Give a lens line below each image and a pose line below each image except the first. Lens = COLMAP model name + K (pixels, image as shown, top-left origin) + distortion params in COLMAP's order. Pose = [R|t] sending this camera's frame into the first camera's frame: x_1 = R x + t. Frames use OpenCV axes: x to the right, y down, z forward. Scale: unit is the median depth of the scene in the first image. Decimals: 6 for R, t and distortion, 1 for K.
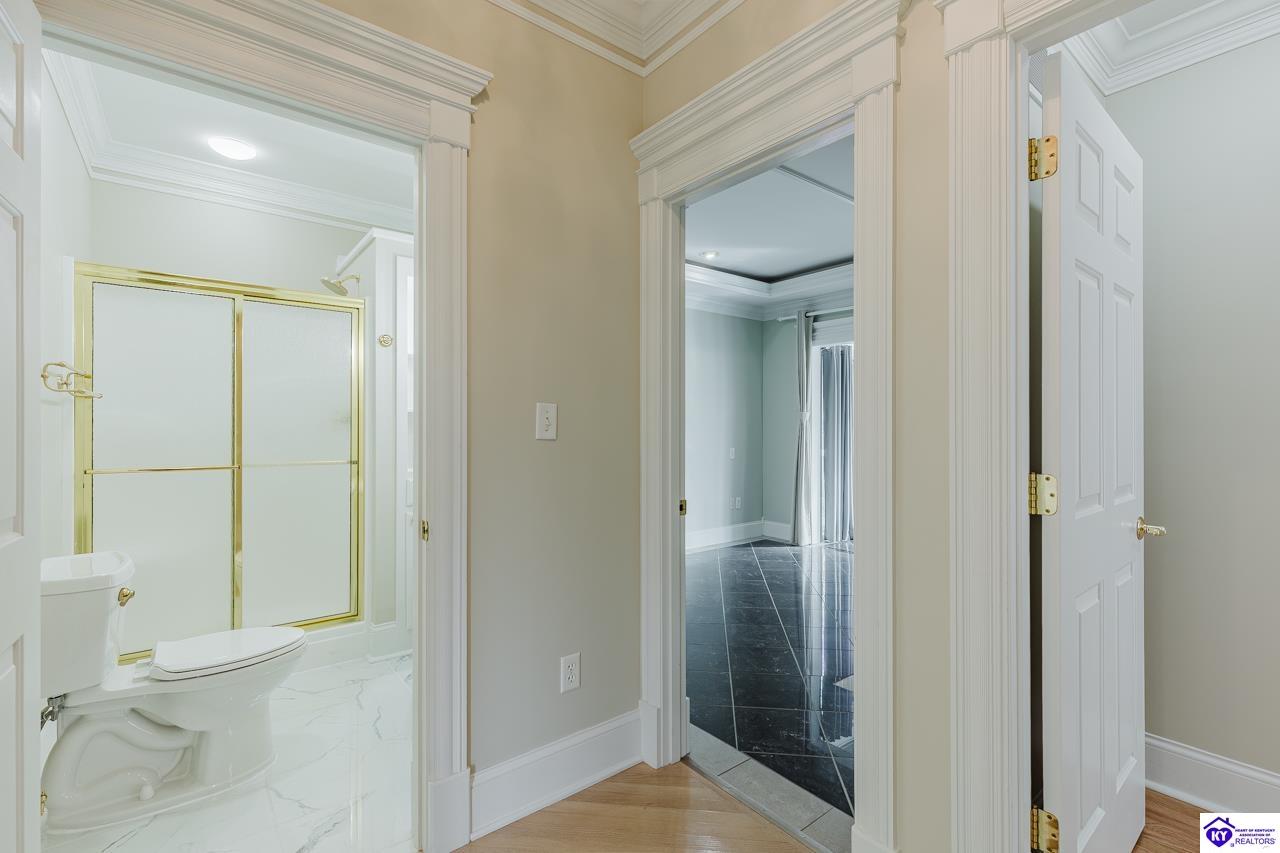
lens RADIAL K [[571.8, 0, 640.0], [0, 571.8, 426.5], [0, 0, 1]] dist [-0.000785, -0.000238]
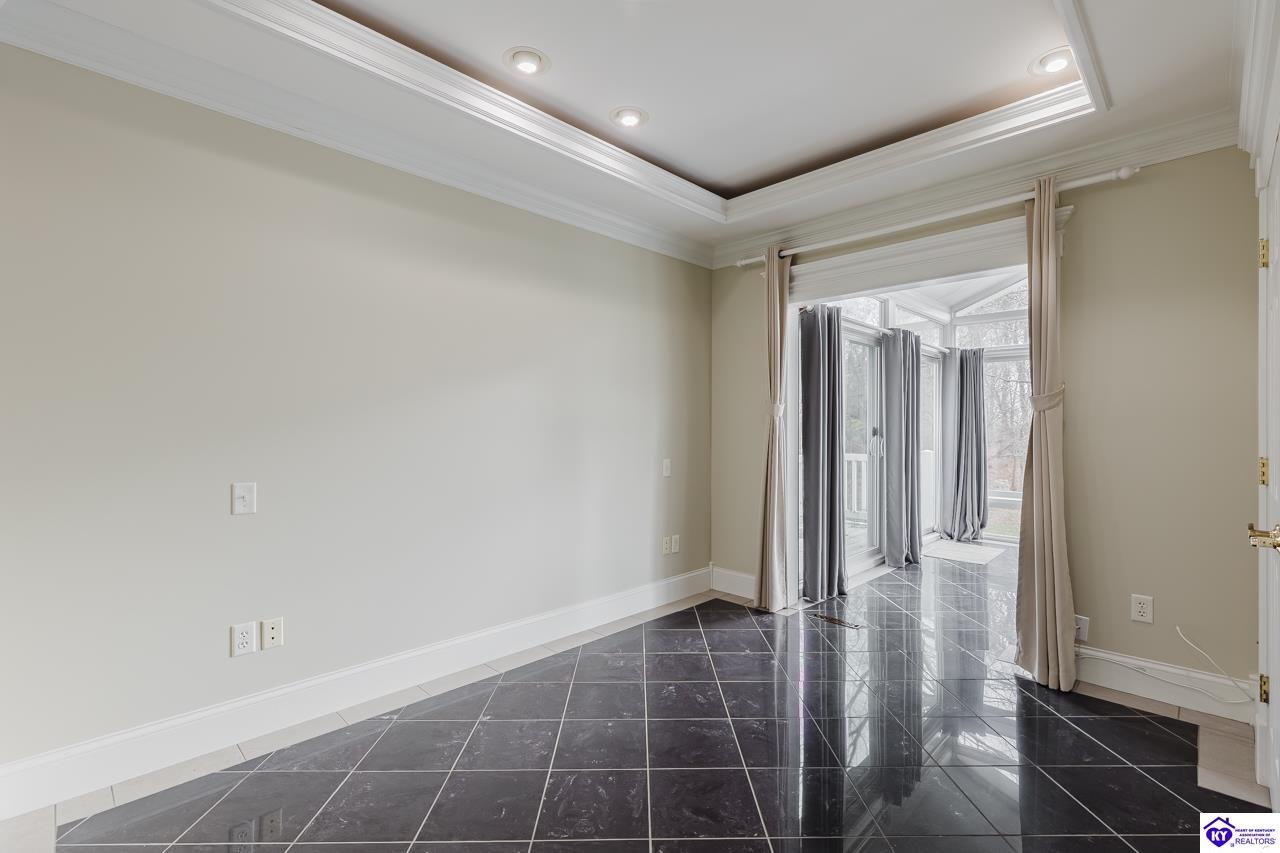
lens RADIAL K [[571.8, 0, 640.0], [0, 571.8, 426.5], [0, 0, 1]] dist [-0.000785, -0.000238]
pose [[0.993136, 0.004017, 0.116899, 0.057936], [-0.003282, 0.999974, -0.006483, 0.004540], [-0.116921, 0.006055, 0.993123, 0.374687]]
